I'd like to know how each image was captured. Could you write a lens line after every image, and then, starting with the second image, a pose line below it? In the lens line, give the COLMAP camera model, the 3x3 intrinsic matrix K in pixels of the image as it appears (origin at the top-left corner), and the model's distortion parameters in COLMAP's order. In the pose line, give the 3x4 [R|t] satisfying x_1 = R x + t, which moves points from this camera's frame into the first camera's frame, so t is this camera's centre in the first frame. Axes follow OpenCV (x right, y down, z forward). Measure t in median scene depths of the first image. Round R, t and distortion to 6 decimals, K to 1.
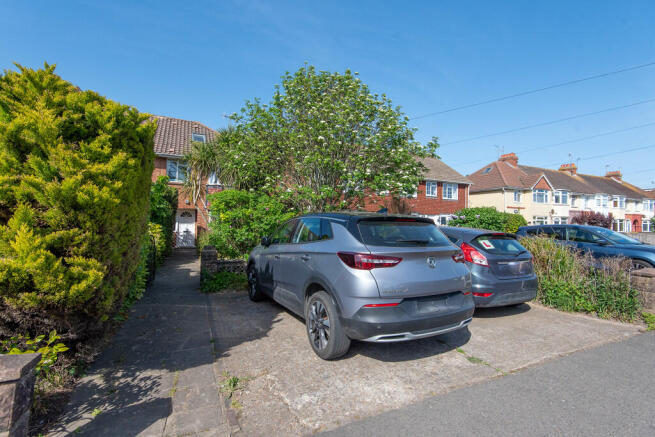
lens RADIAL K [[300.0, 0, 328.7], [0, 300.0, 218.5], [0, 0, 1]] dist [-0.000508, -0.000052]
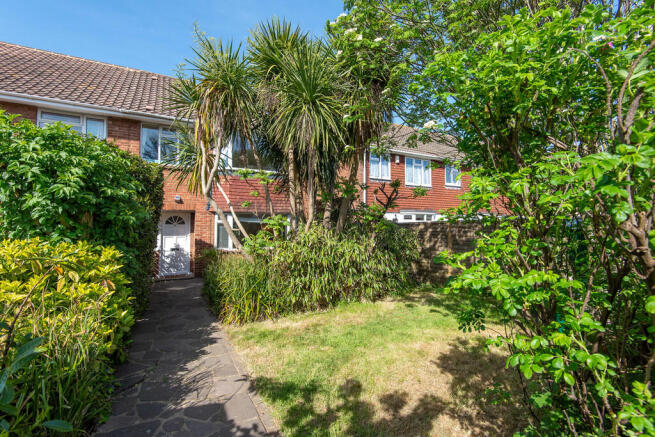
lens RADIAL K [[300.0, 0, 326.3], [0, 300.0, 219.8], [0, 0, 1]] dist [-0.000508, -0.000052]
pose [[0.998556, -0.016260, 0.051208, -0.210898], [0.017032, 0.999747, -0.014667, -0.001118], [-0.050957, 0.015518, 0.998580, 0.399464]]
